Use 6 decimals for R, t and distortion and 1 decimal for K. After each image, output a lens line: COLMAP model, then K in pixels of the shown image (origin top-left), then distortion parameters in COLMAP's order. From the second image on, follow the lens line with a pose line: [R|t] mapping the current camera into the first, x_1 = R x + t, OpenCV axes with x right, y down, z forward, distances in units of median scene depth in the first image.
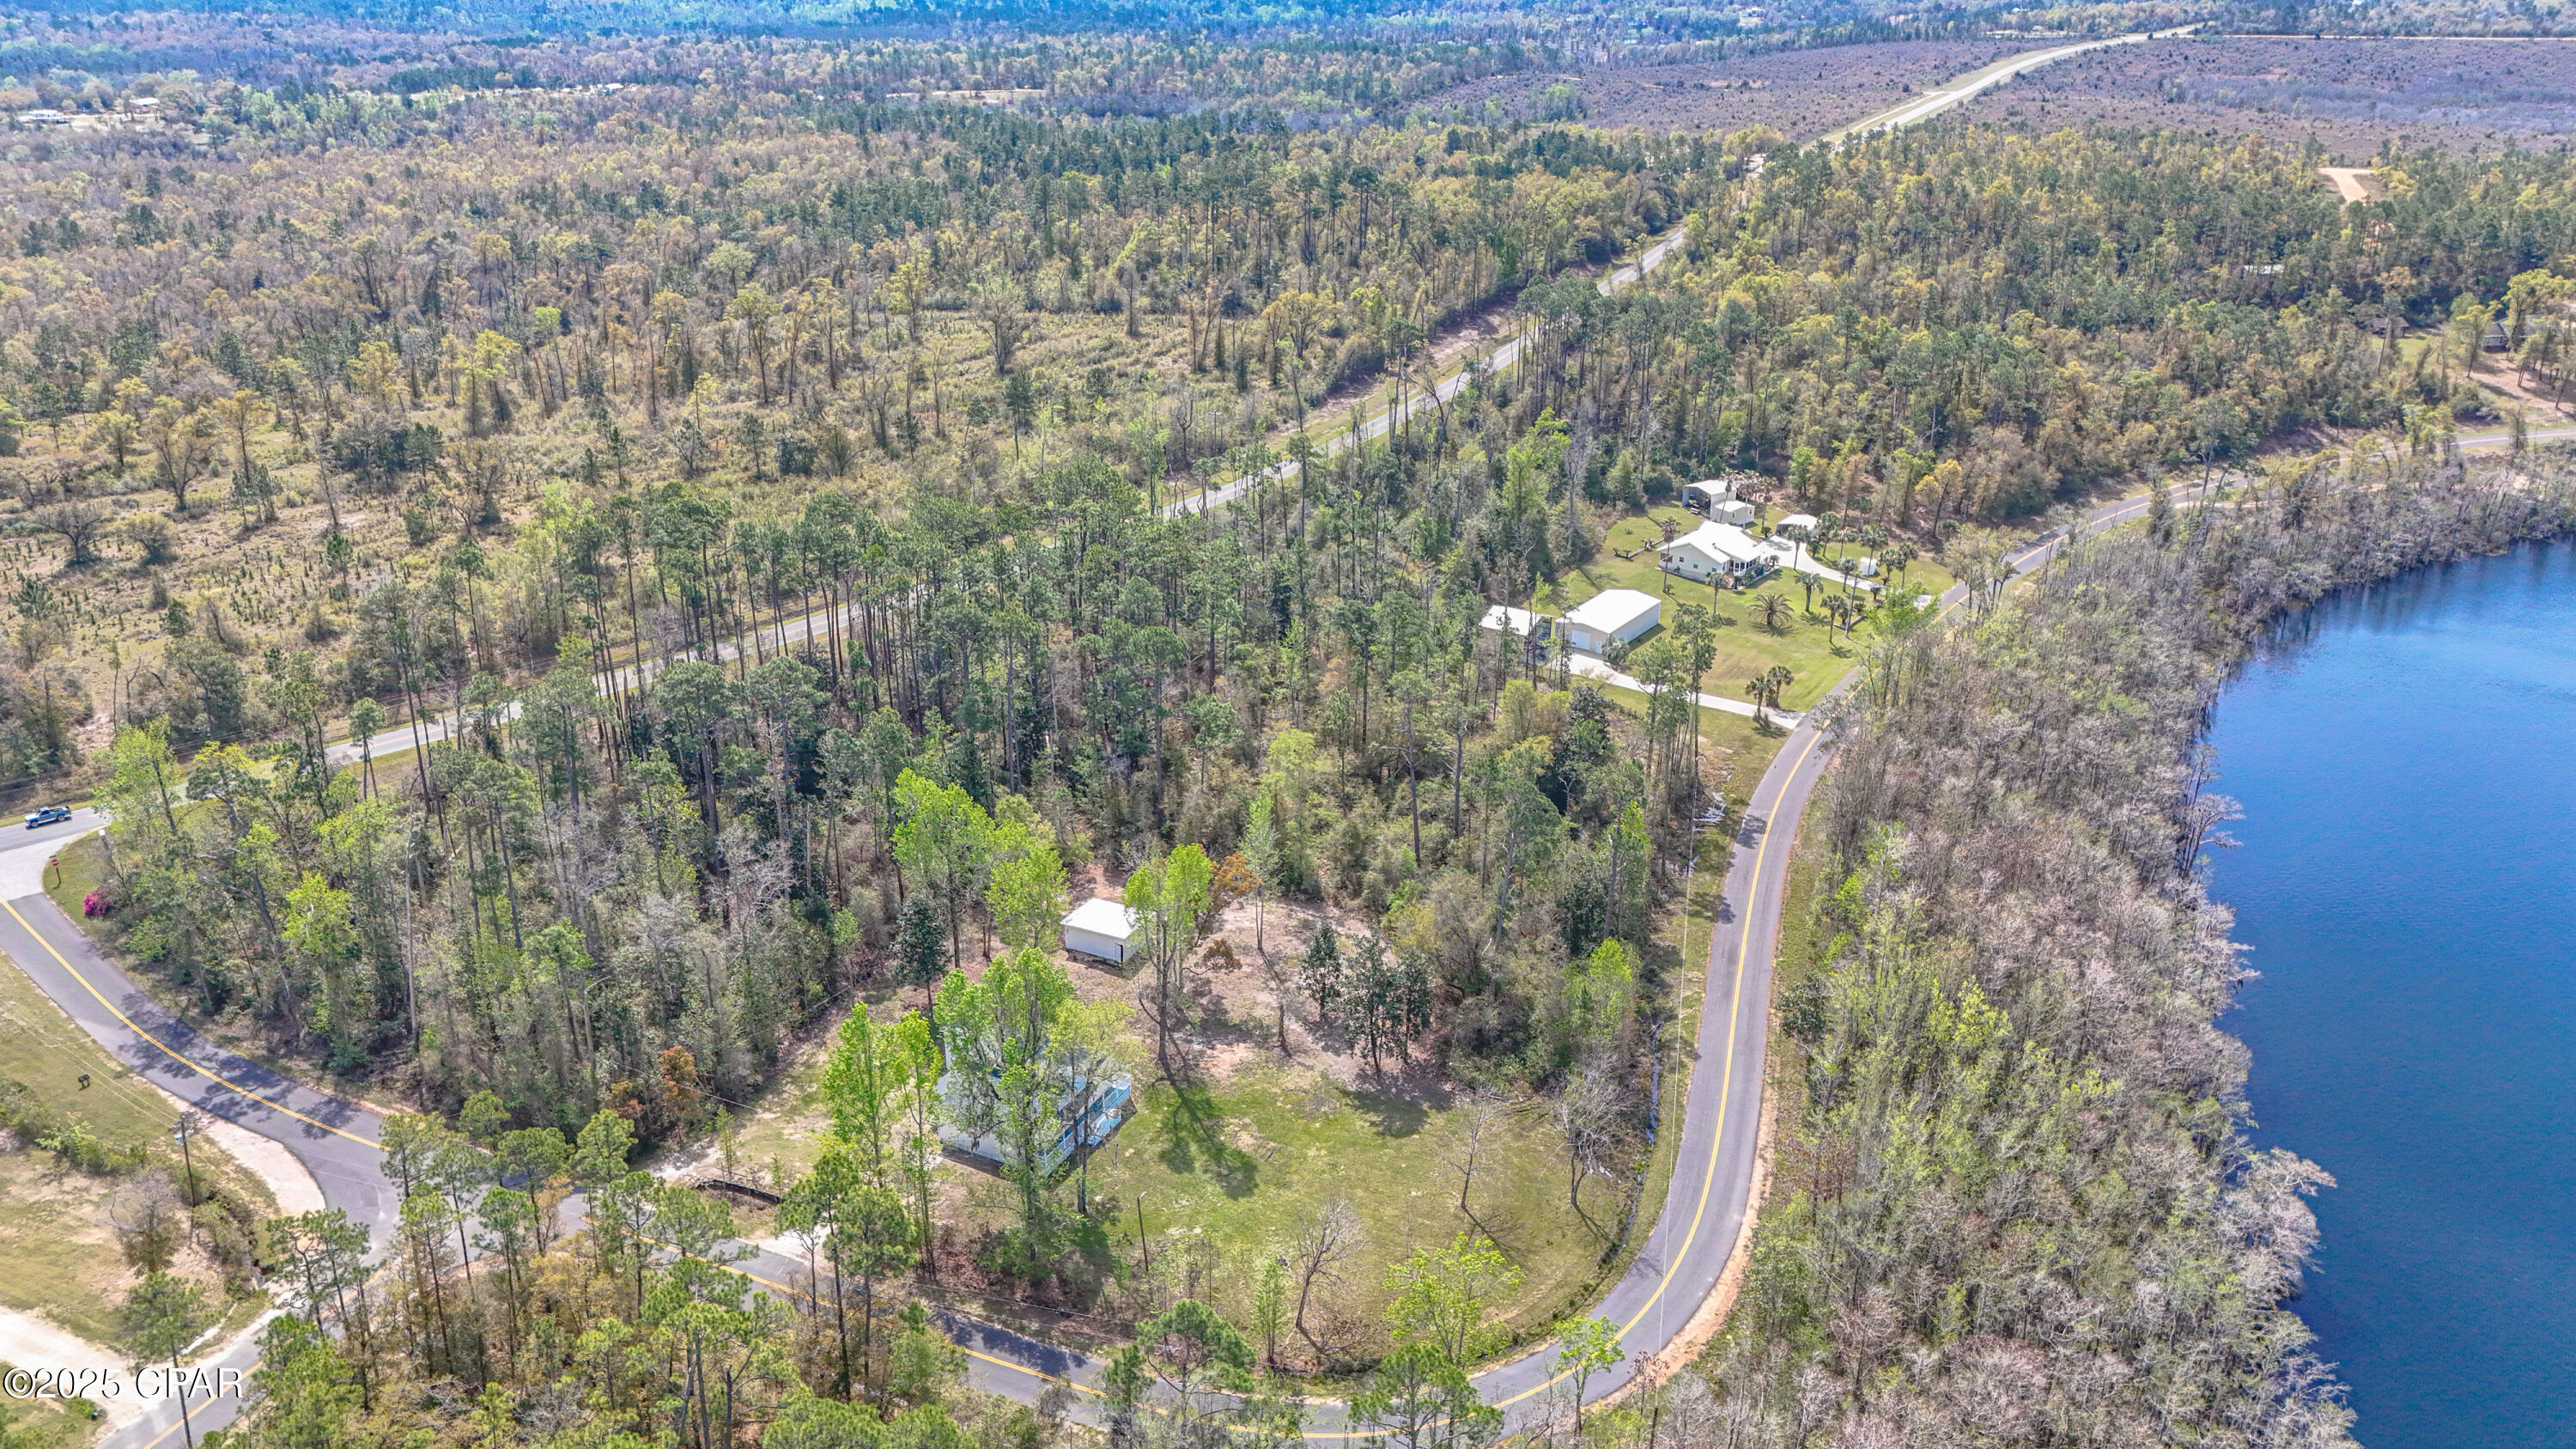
lens RADIAL K [[1840.6, 0, 1288.0], [0, 1840.6, 724.5], [0, 0, 1]] dist [0.056594, -0.042855]
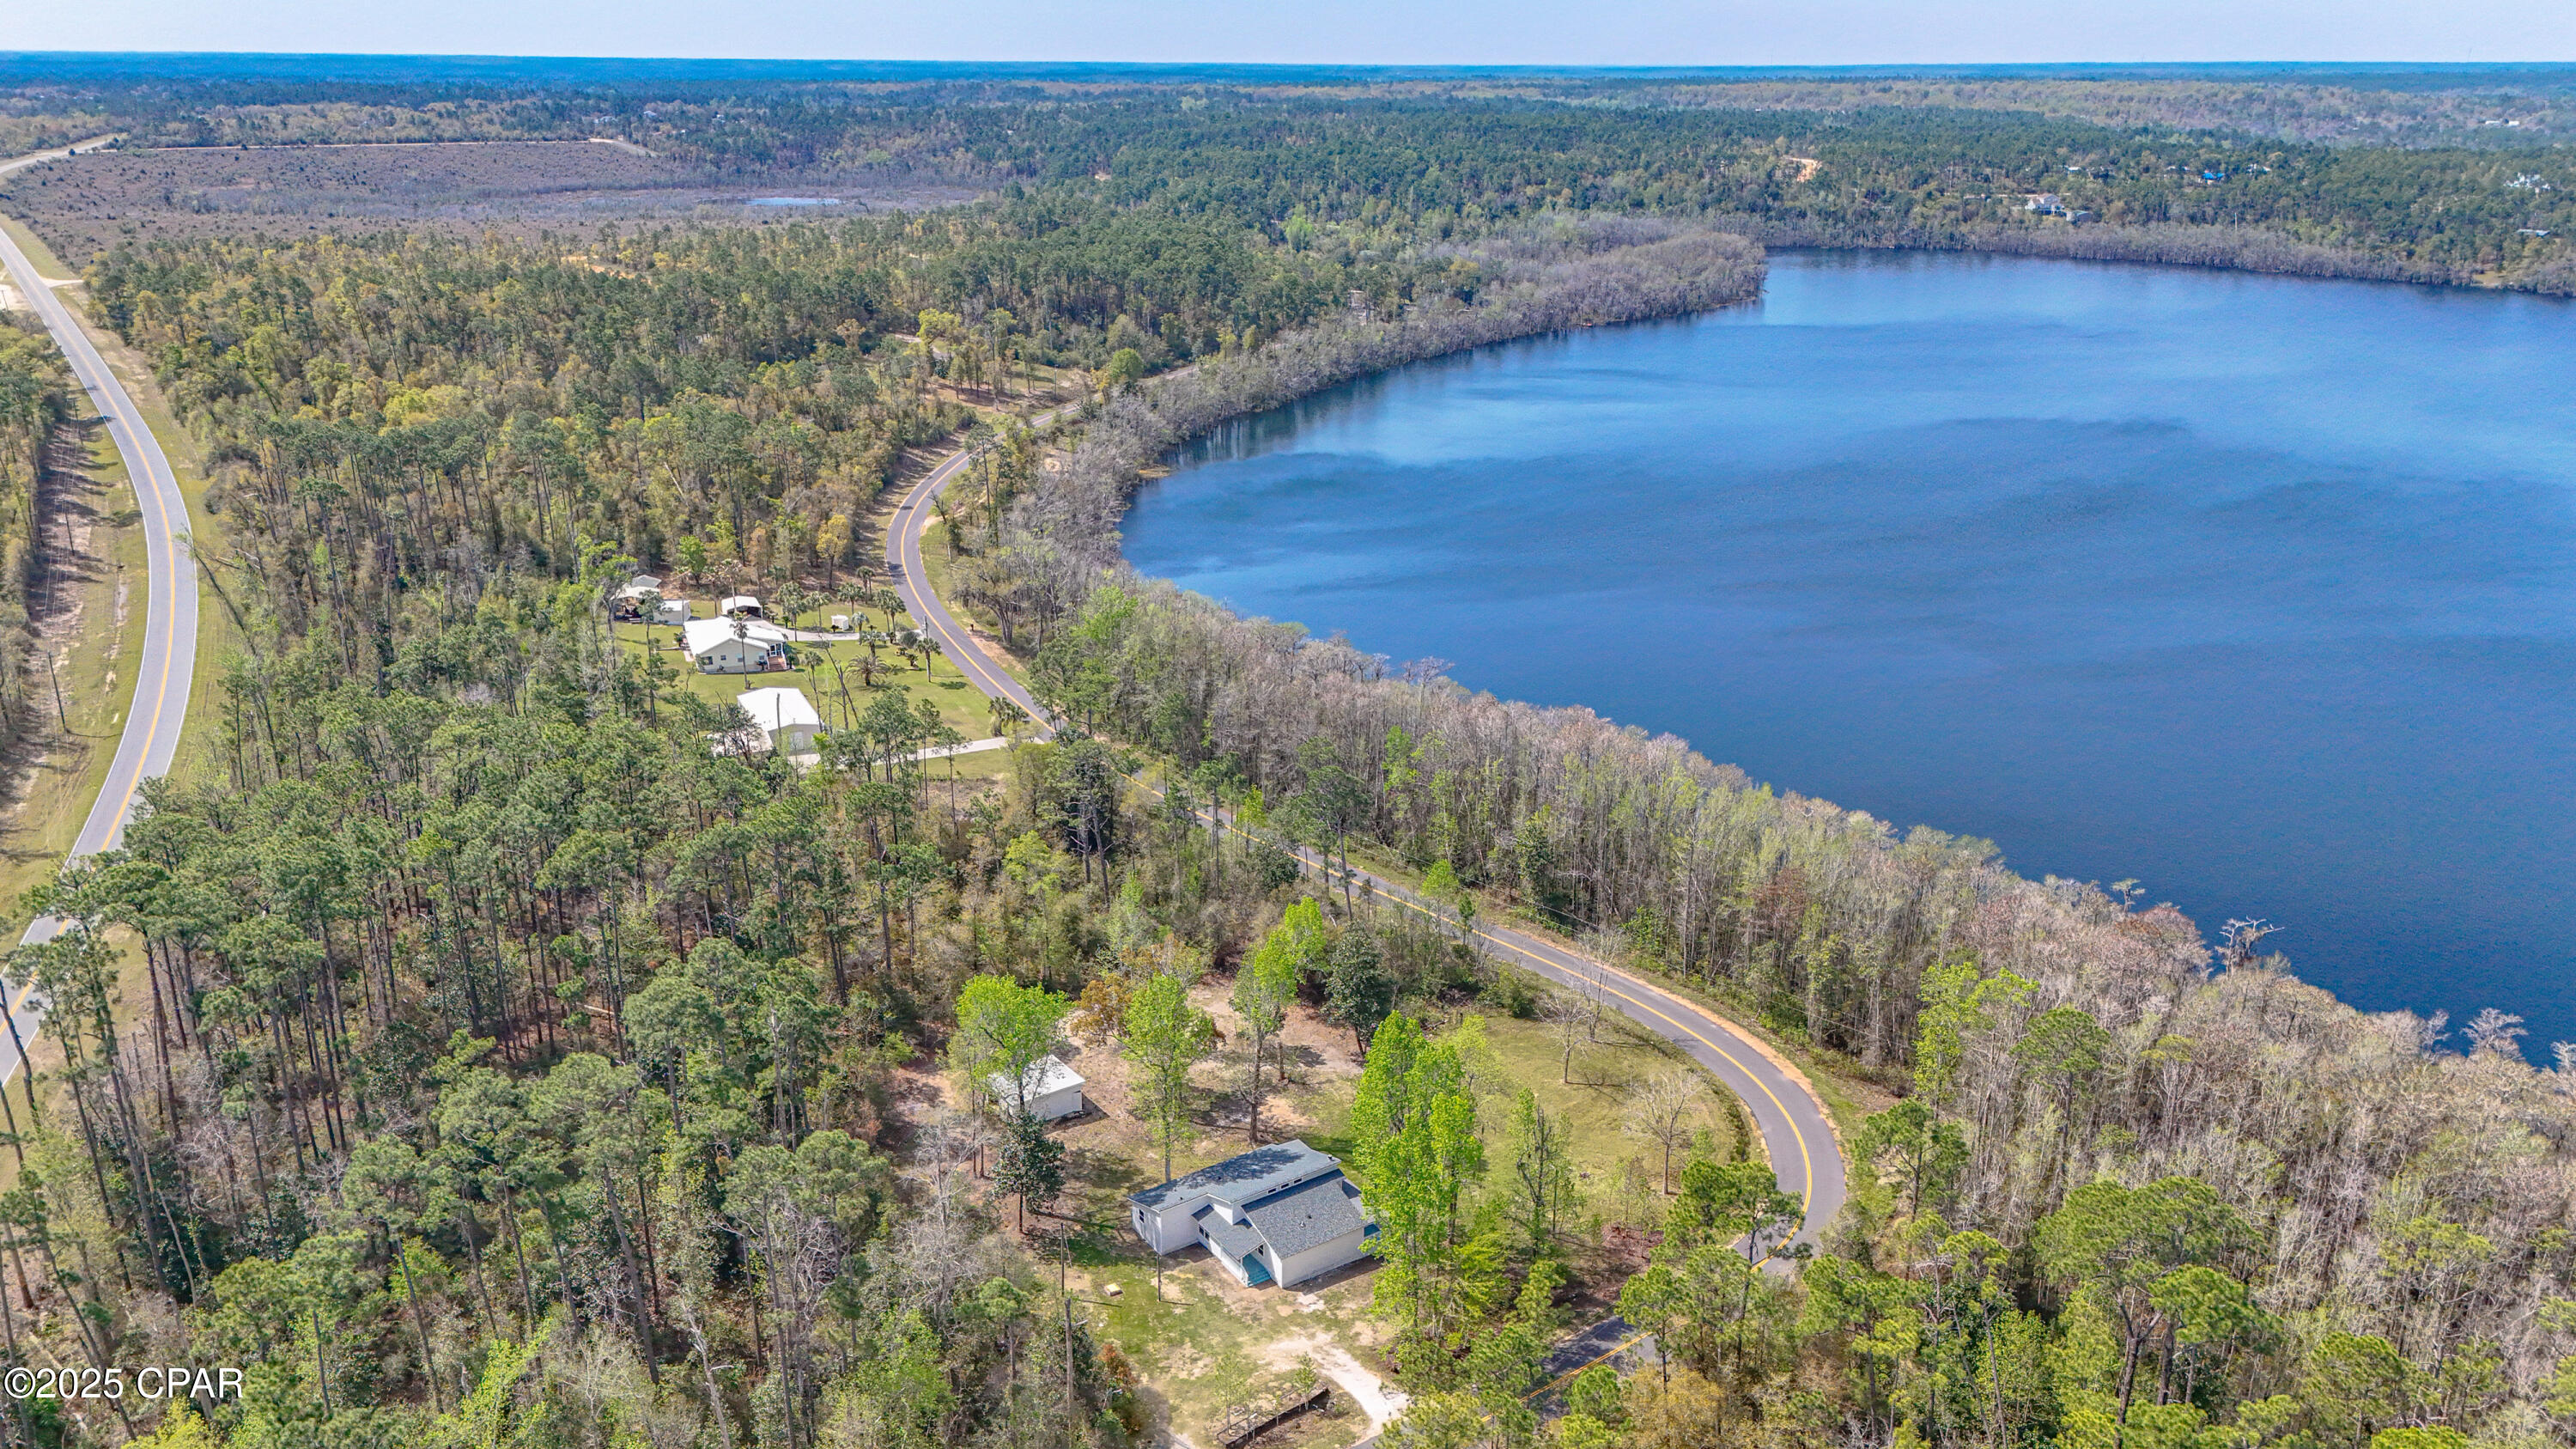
lens RADIAL K [[1852.0, 0, 1284.2], [0, 1852.0, 717.9], [0, 0, 1]] dist [0.061603, -0.060059]
pose [[0.500300, -0.285212, 0.817529, -0.415496], [0.332749, 0.935016, 0.122569, -0.075001], [-0.799361, 0.210711, 0.562693, 0.197443]]
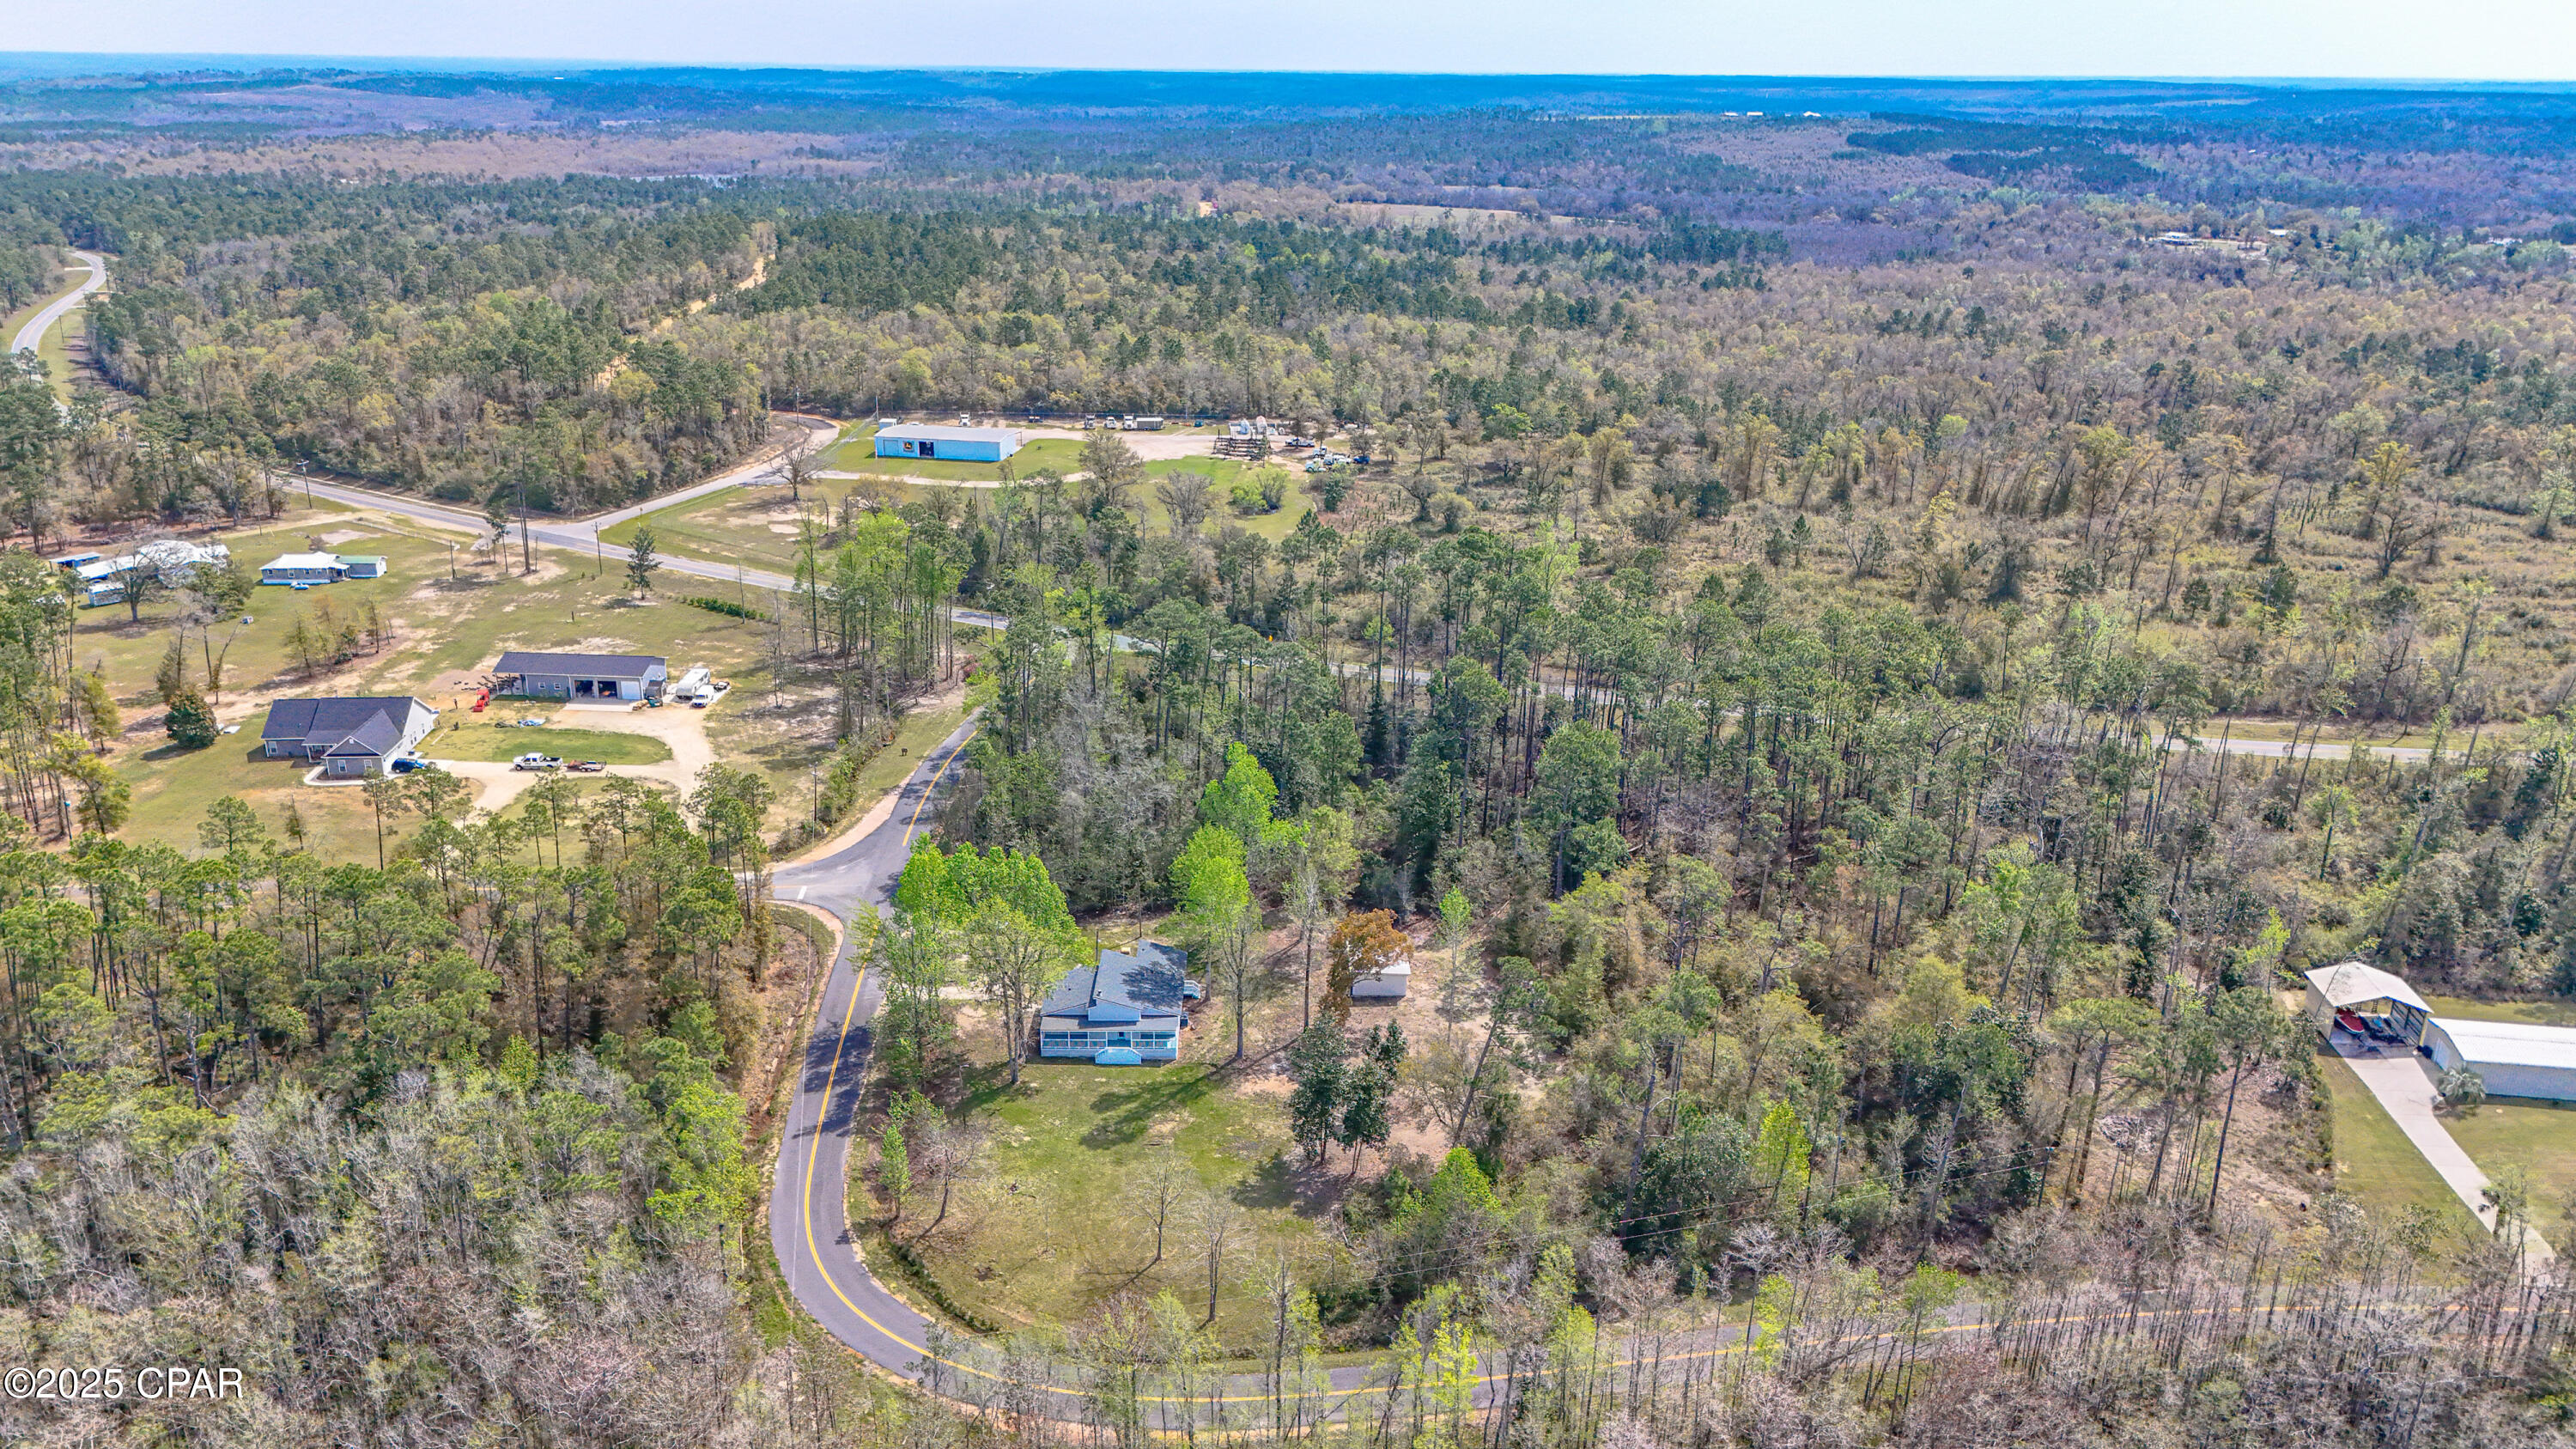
lens RADIAL K [[1852.0, 0, 1284.2], [0, 1852.0, 717.9], [0, 0, 1]] dist [0.061603, -0.060059]
pose [[0.445585, 0.295057, -0.845219, 0.421123], [-0.355827, 0.924717, 0.135224, -0.084095], [0.821487, 0.240498, 0.517030, 0.208360]]
